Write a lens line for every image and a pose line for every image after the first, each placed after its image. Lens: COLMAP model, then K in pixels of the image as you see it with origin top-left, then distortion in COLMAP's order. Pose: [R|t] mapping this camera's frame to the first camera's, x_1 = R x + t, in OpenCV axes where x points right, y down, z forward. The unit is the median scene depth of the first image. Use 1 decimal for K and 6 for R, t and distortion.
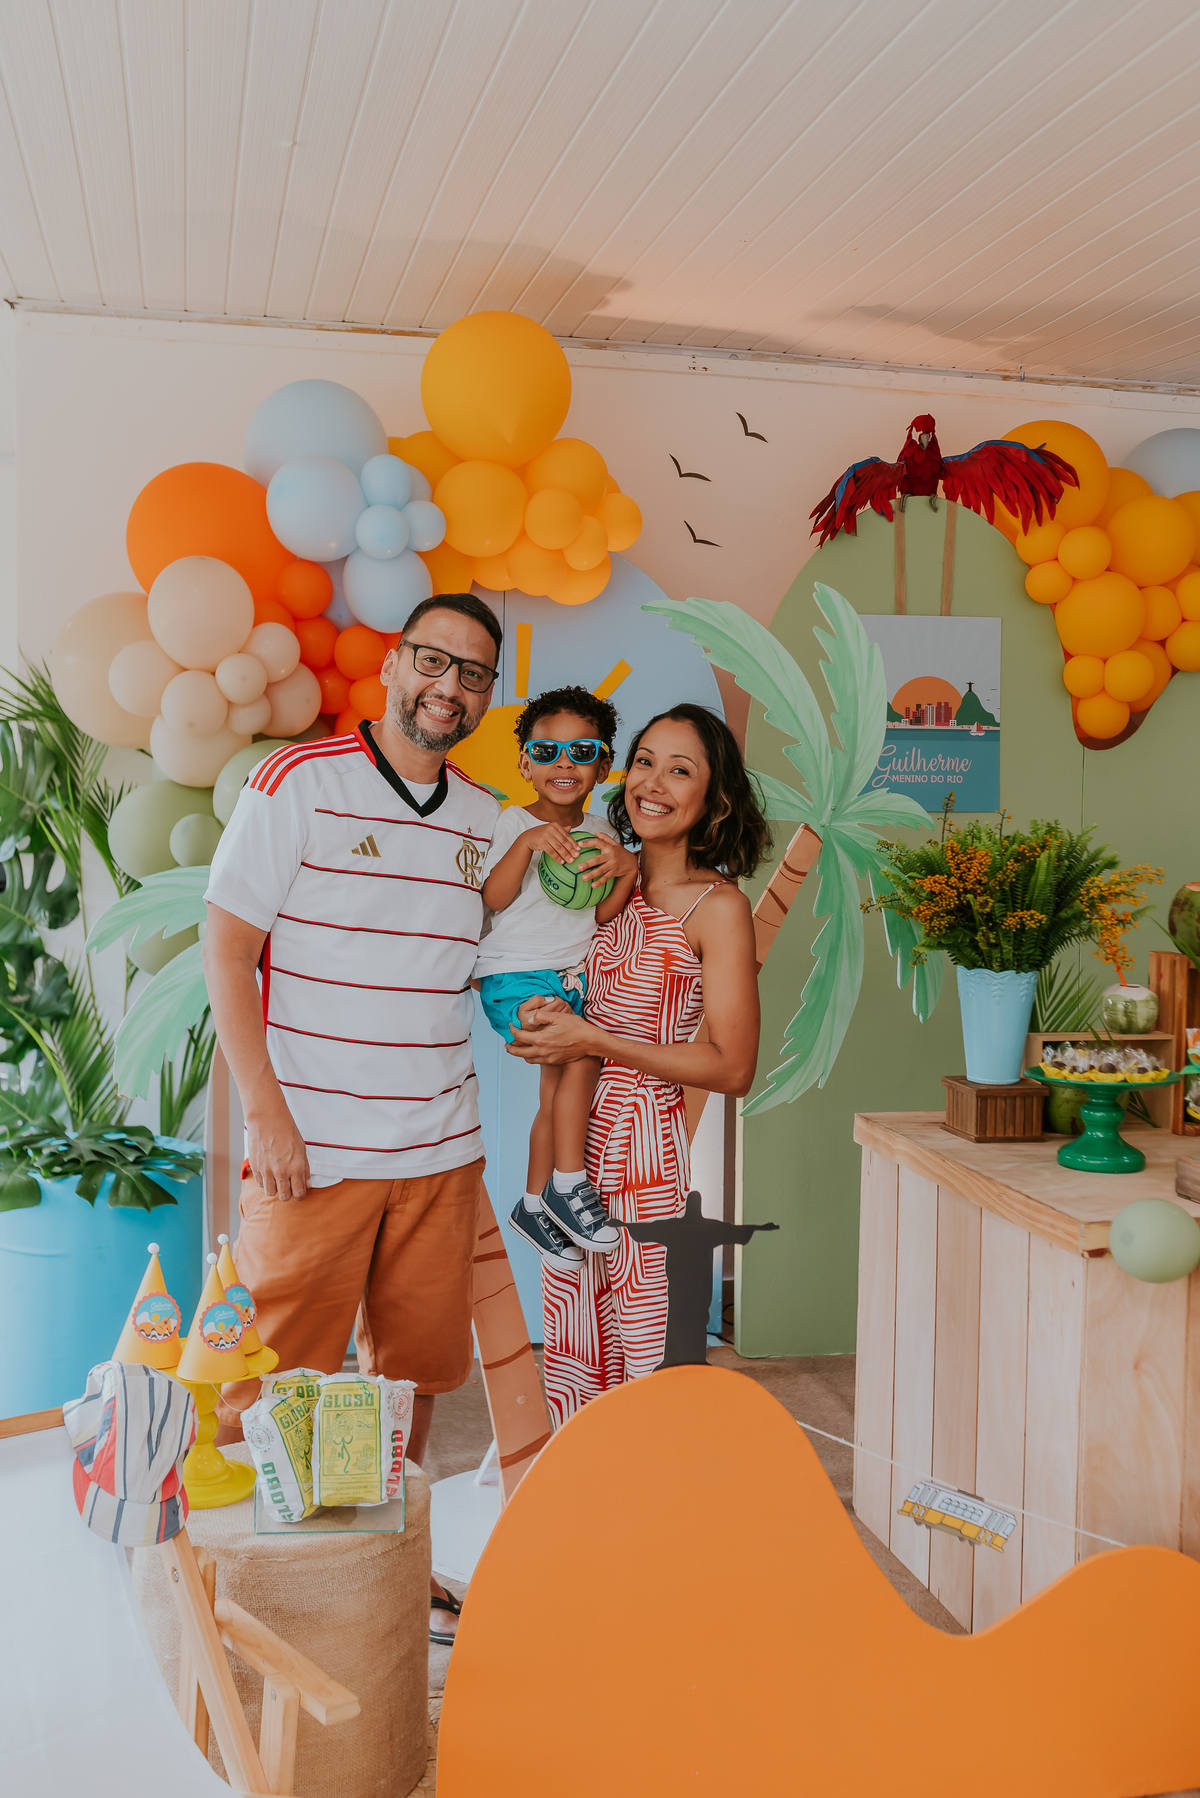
lens RADIAL K [[1783.1, 0, 575.1], [0, 1783.1, 897.1], [0, 0, 1]] dist [0.004370, 0.006074]
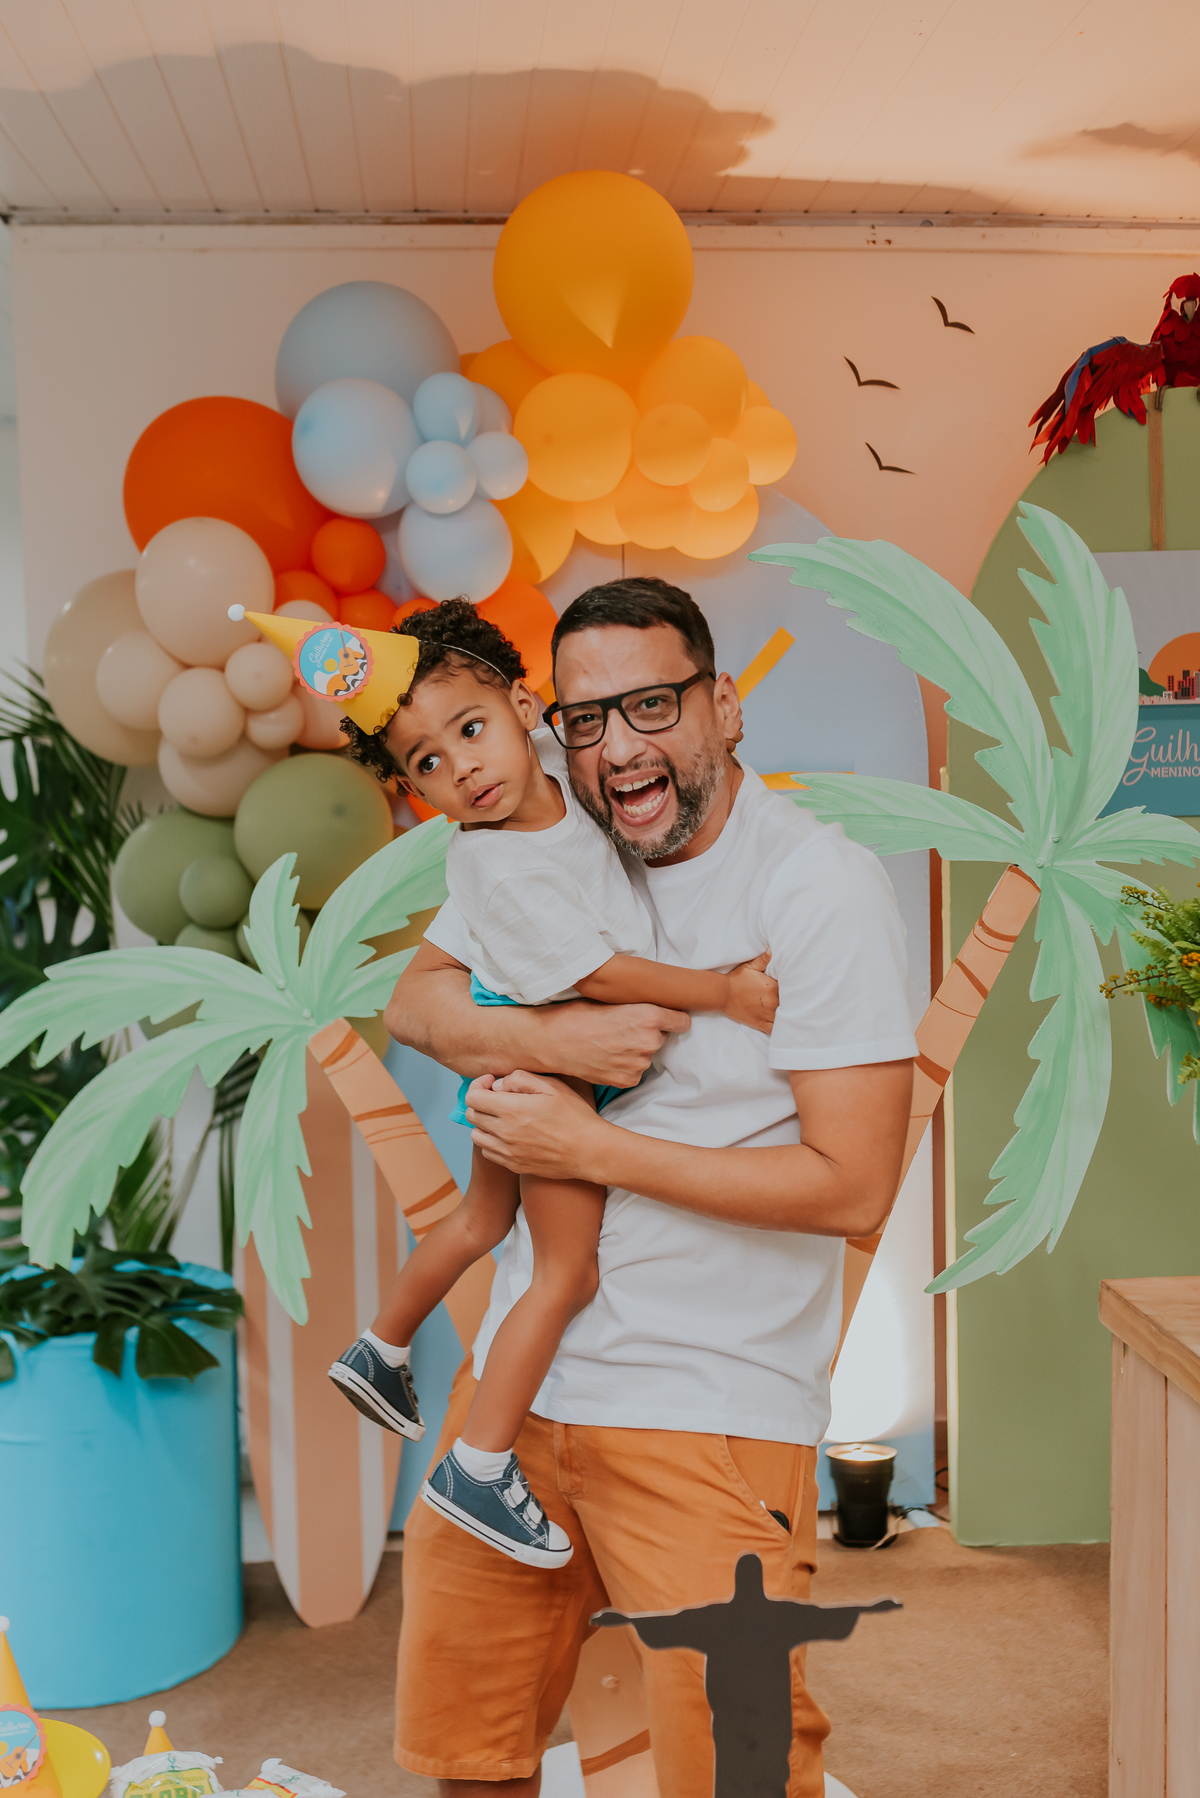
lens RADIAL K [[1783.1, 0, 575.1], [0, 1783.1, 897.1], [0, 0, 1]] dist [0.004370, 0.006074]
pose [[0.989766, -0.021449, -0.141081, 0.044555], [0.024013, 0.999576, 0.016495, -0.032888], [0.140667, -0.019714, 0.989861, 0.232238]]
